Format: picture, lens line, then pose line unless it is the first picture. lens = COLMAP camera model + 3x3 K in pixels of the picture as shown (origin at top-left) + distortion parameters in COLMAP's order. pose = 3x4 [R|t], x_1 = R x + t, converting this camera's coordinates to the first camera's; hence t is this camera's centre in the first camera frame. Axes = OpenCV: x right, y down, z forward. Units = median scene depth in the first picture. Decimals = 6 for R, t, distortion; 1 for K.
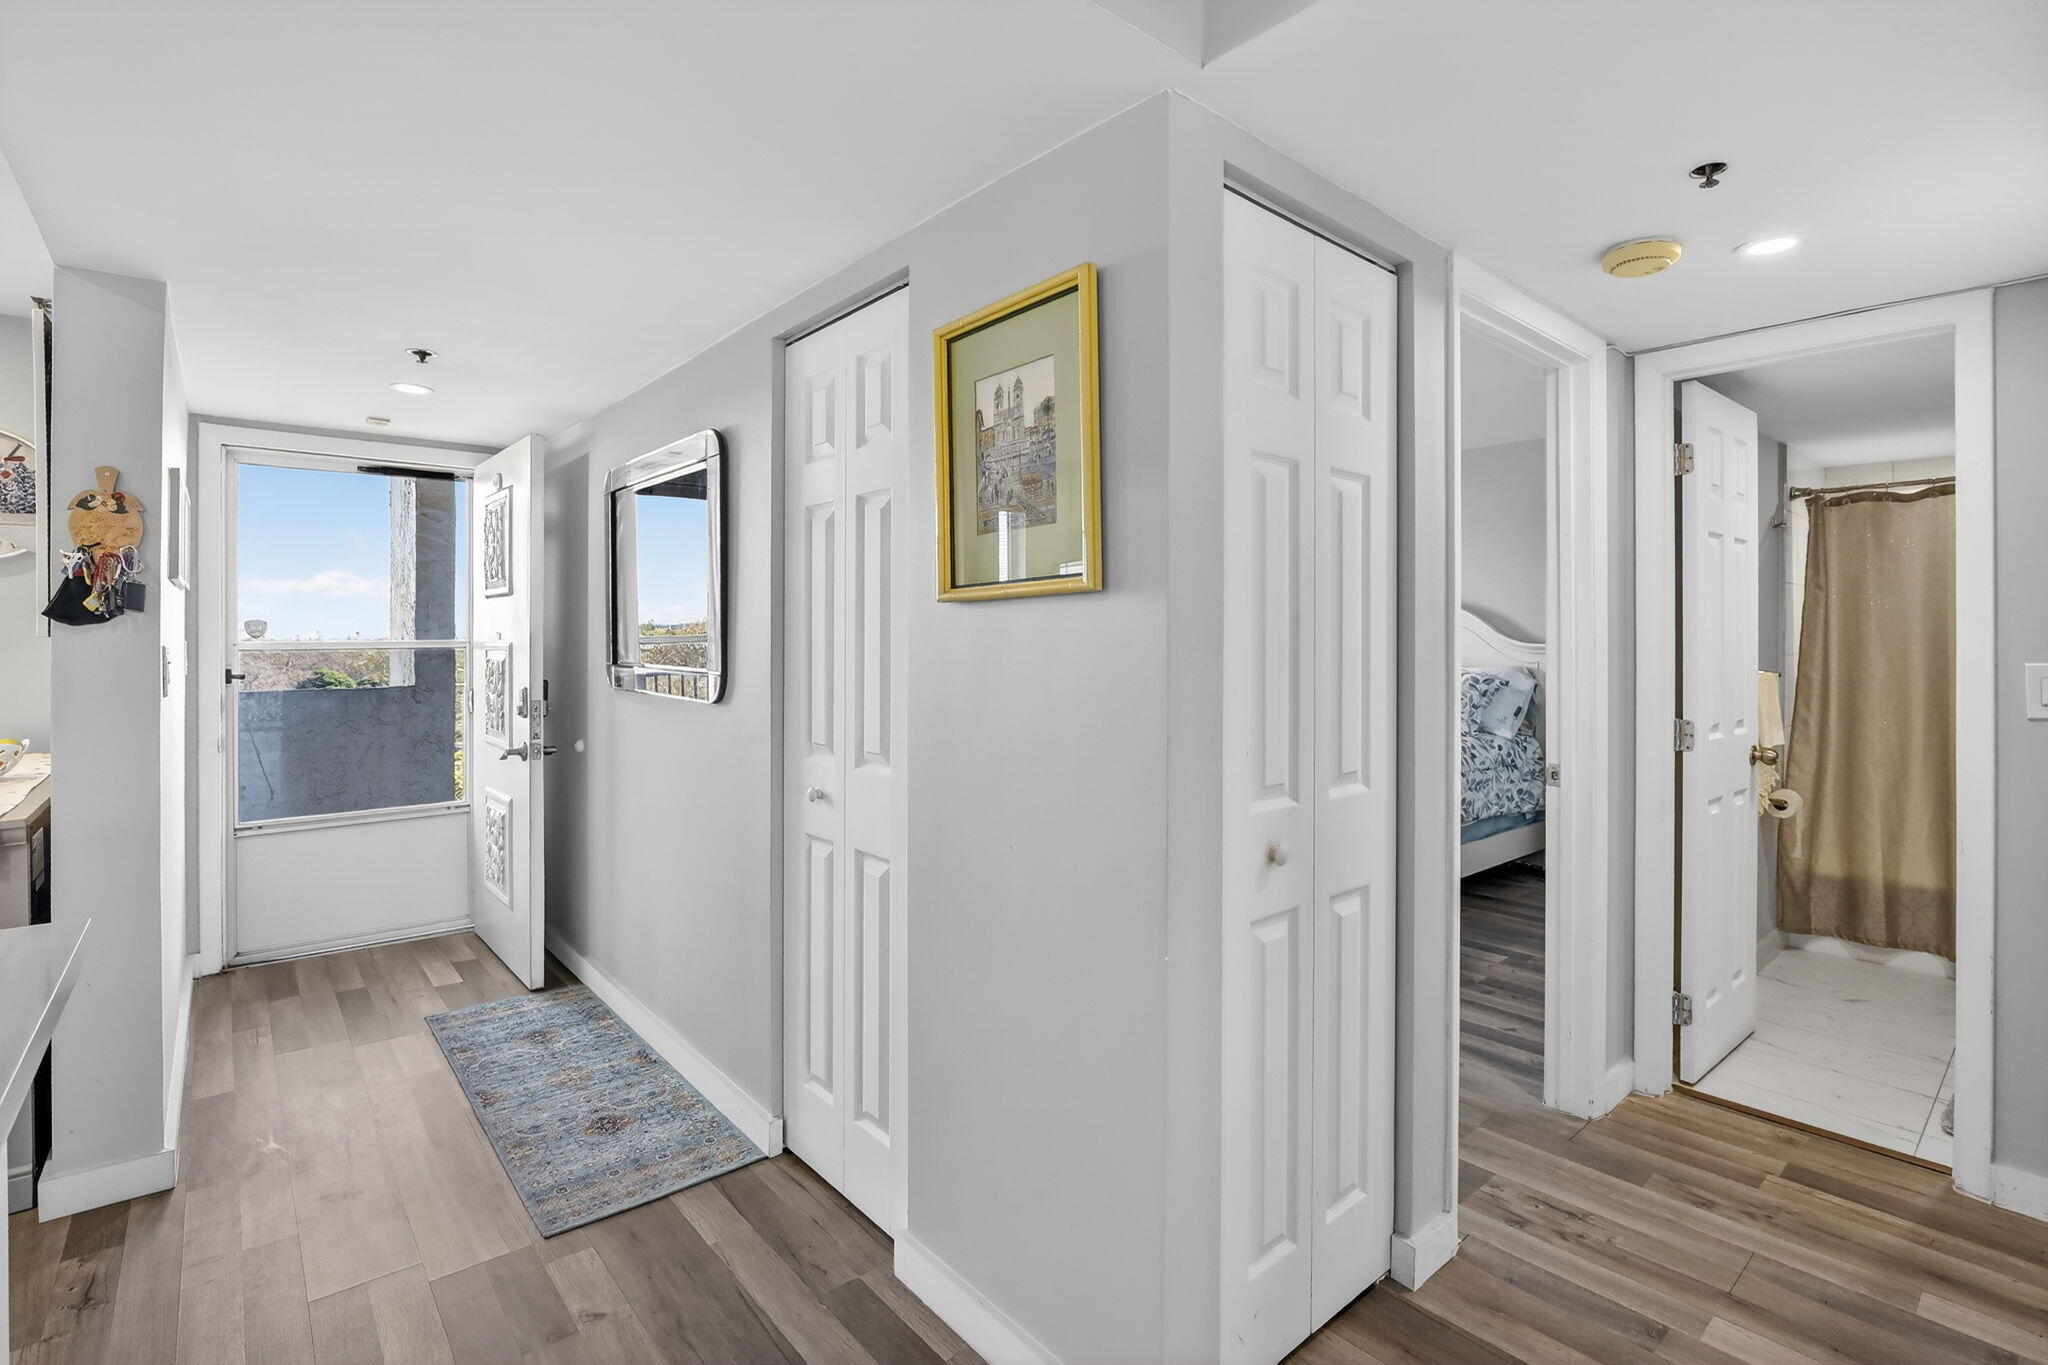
lens RADIAL K [[965.8, 0, 1023.7], [0, 965.8, 642.3], [0, 0, 1]] dist [-0.037043, 0.007443]
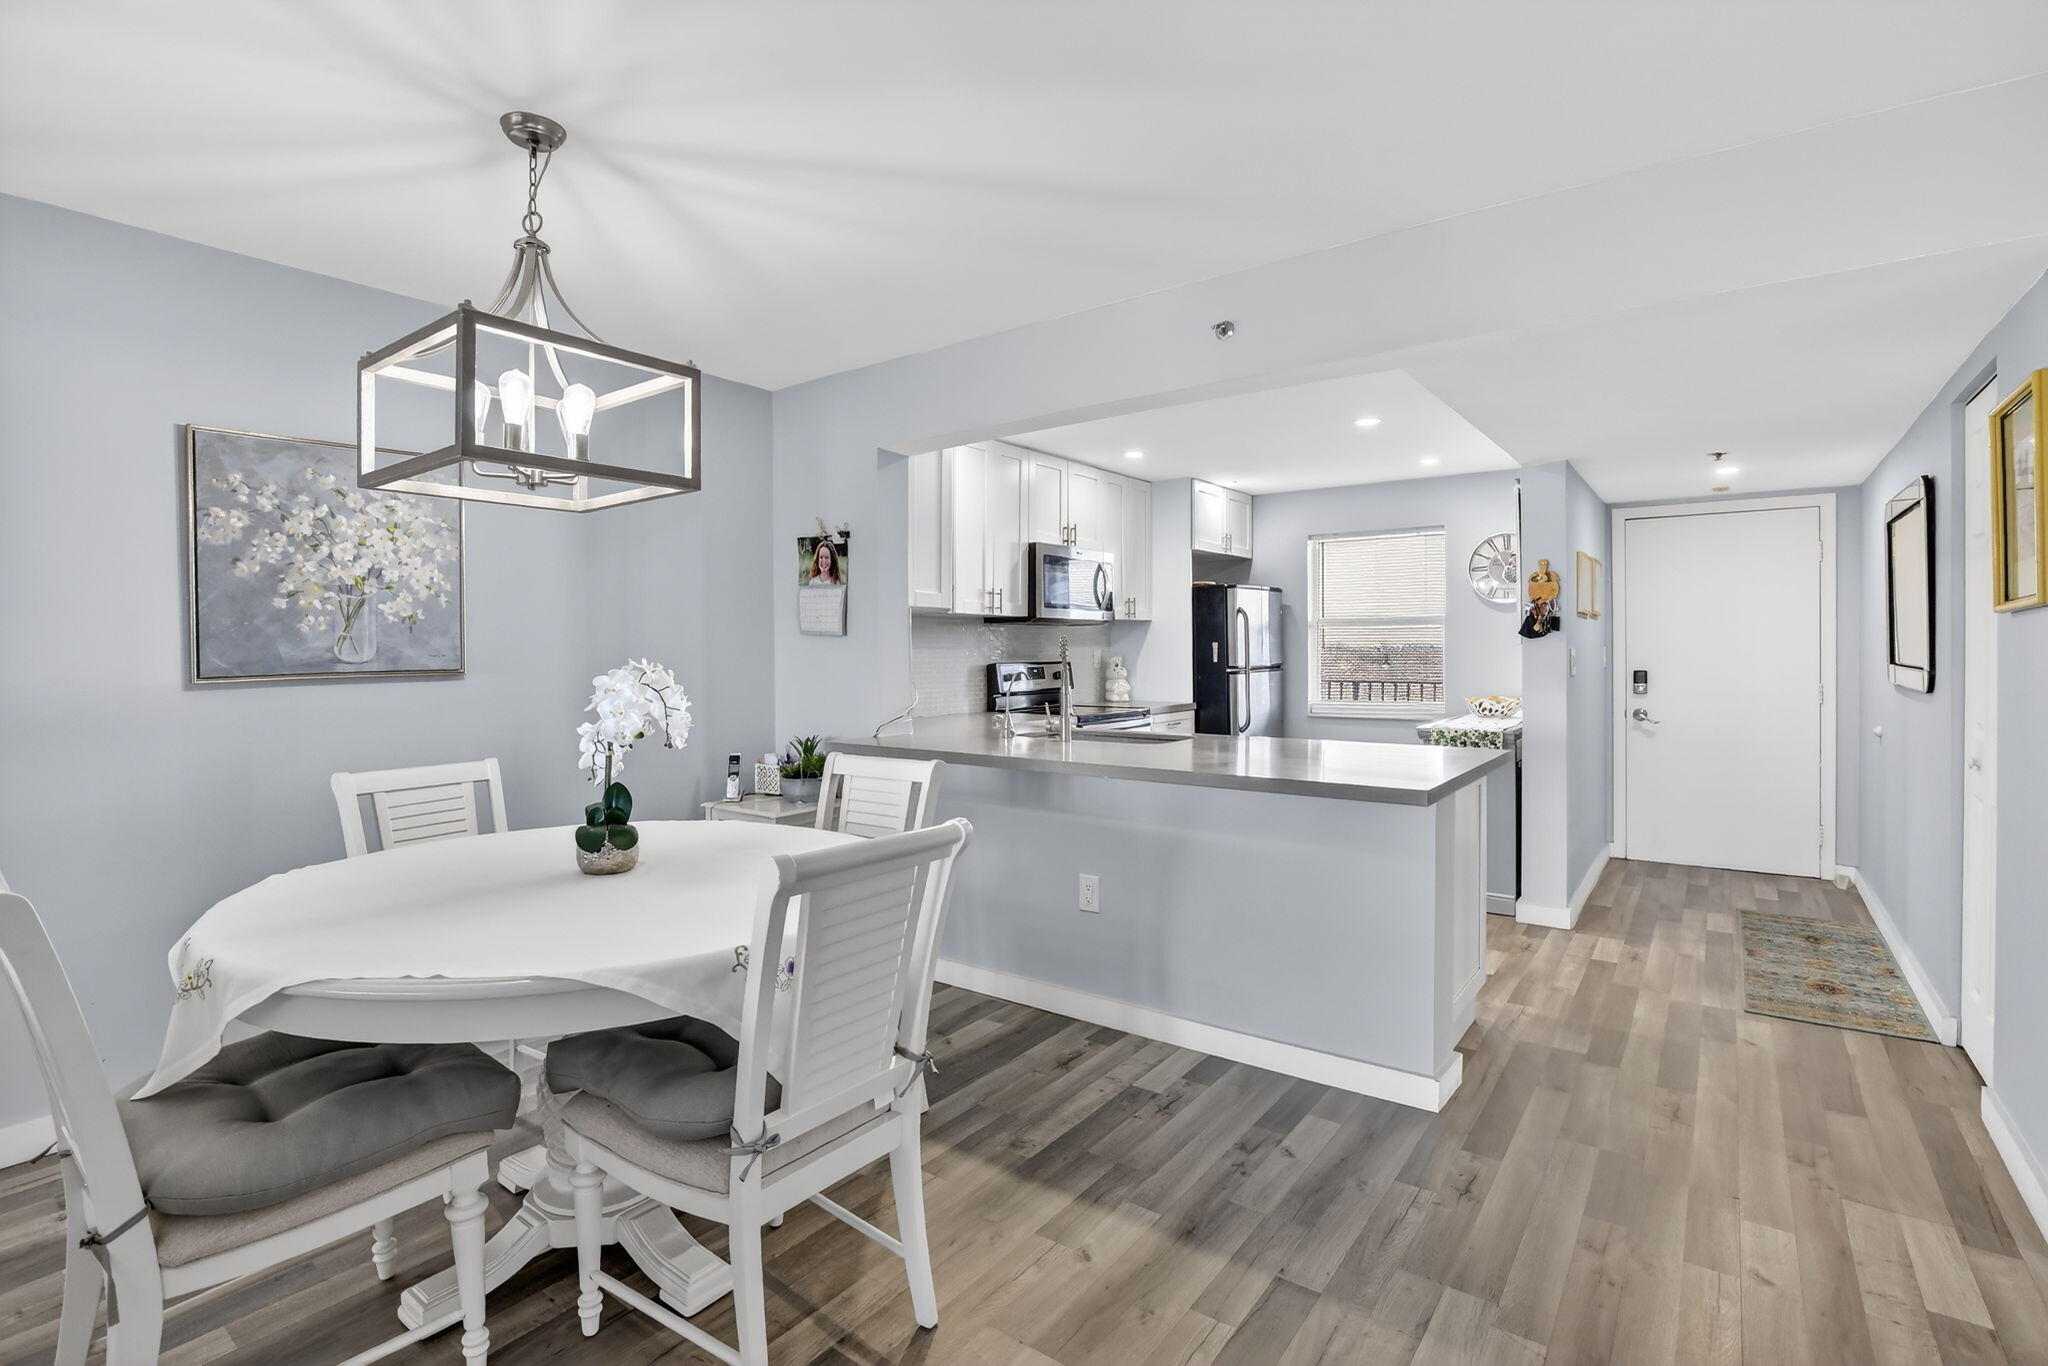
lens RADIAL K [[951.0, 0, 1023.4], [0, 951.0, 659.0], [0, 0, 1]] dist [-0.032857, 0.000660]
pose [[0.222078, 0.003920, -0.975021, 0.740169], [0.007334, 0.999957, 0.005691, 0.006909], [0.975001, -0.008415, 0.222040, -0.534990]]
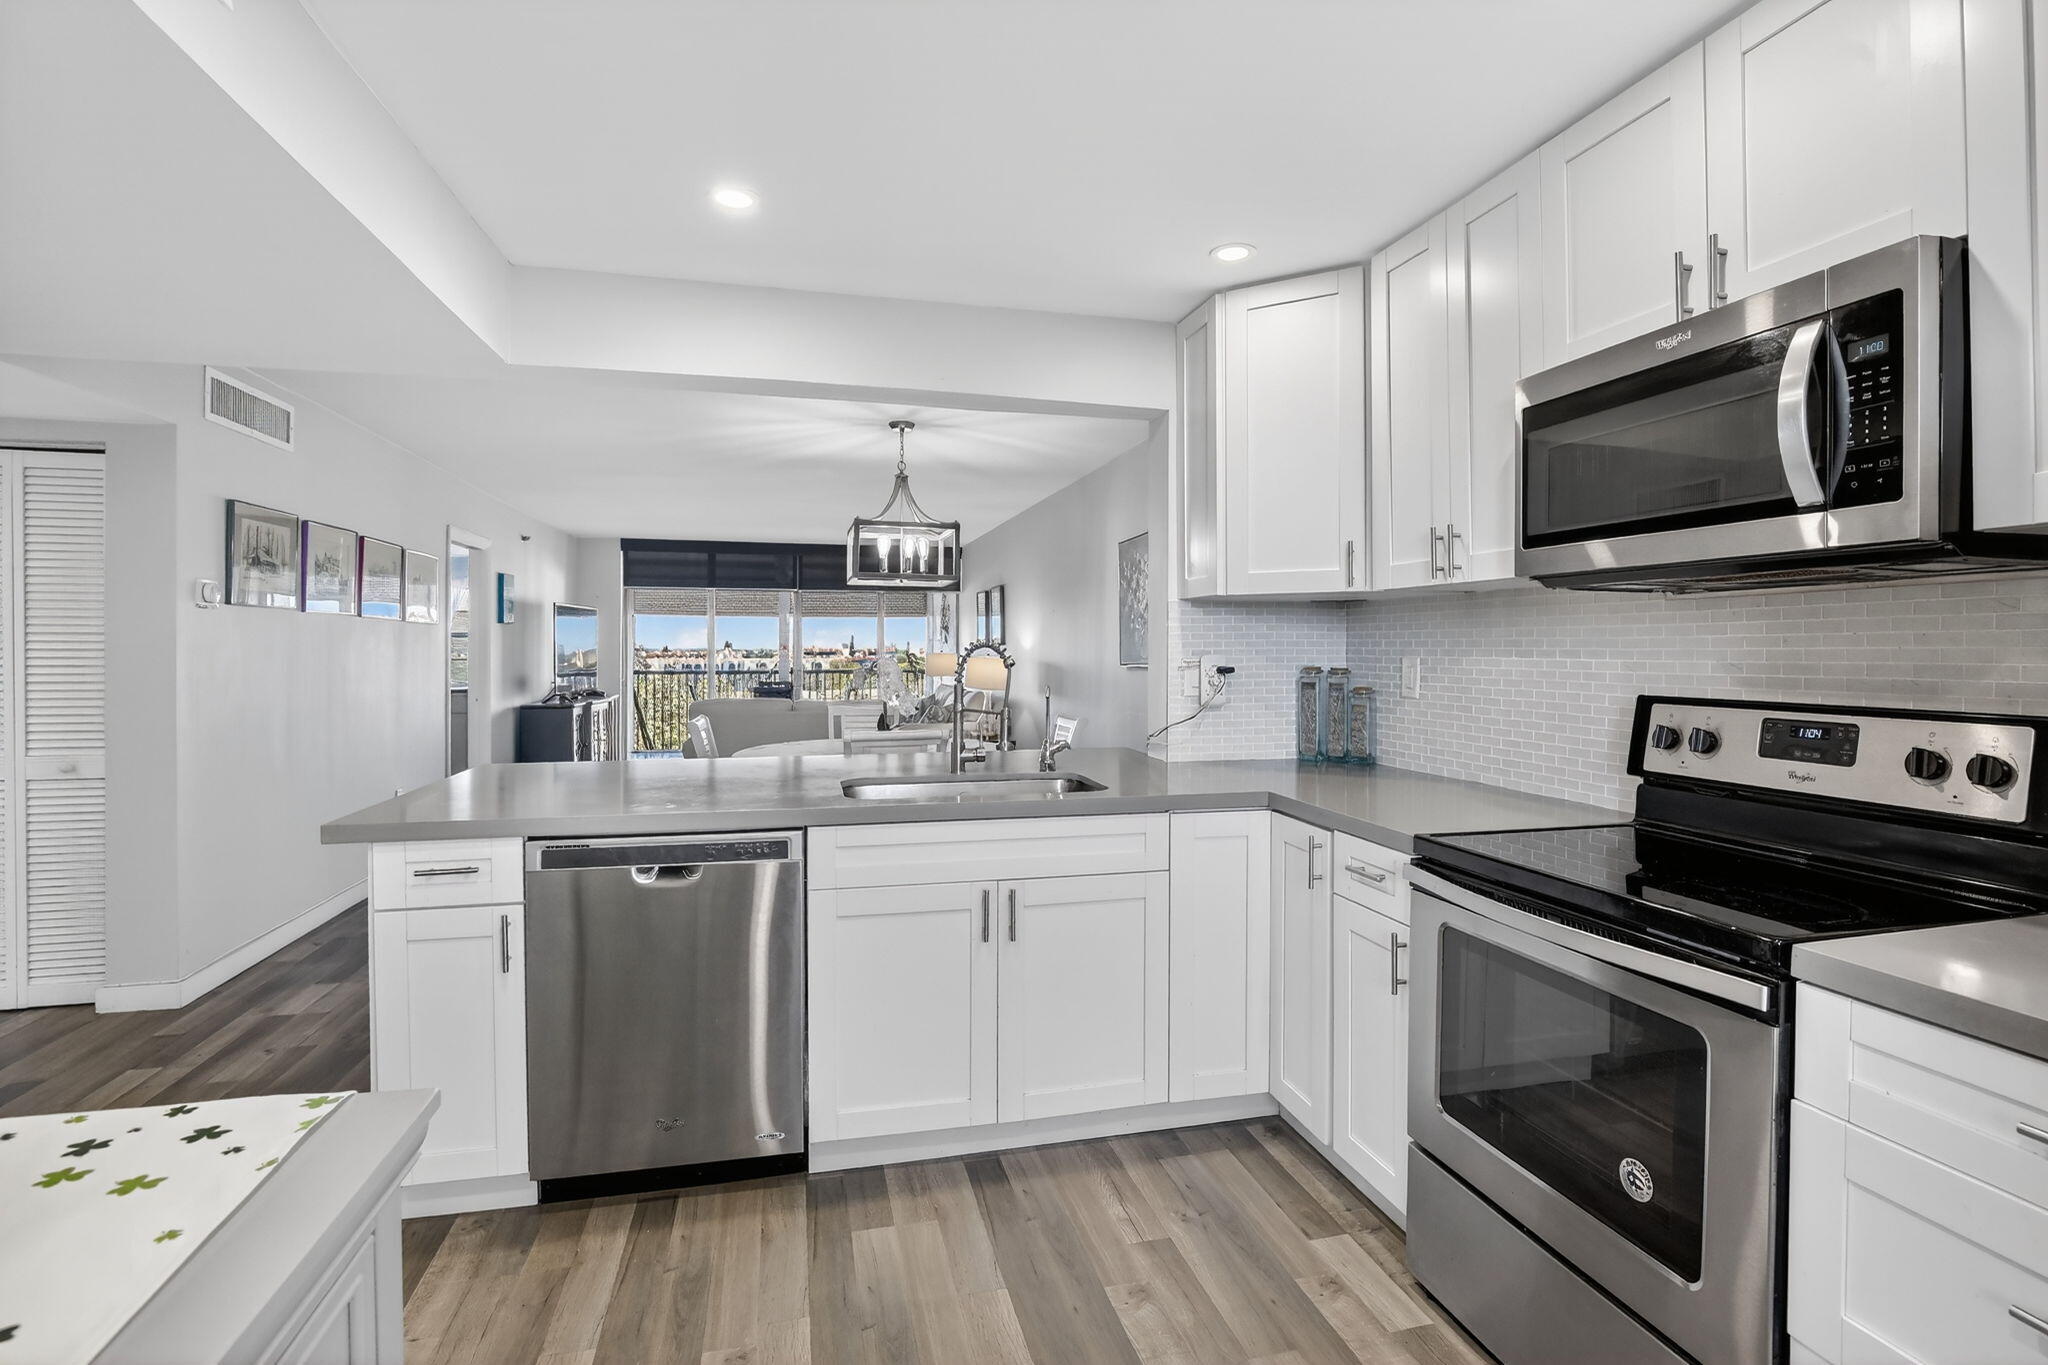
lens RADIAL K [[951.0, 0, 1023.4], [0, 951.0, 658.5], [0, 0, 1]] dist [-0.032857, 0.000660]
pose [[-0.899083, -0.008749, 0.437691, -1.593052], [-0.003913, 0.999921, 0.011948, -0.014271], [-0.437761, 0.009030, -0.899046, 1.092096]]
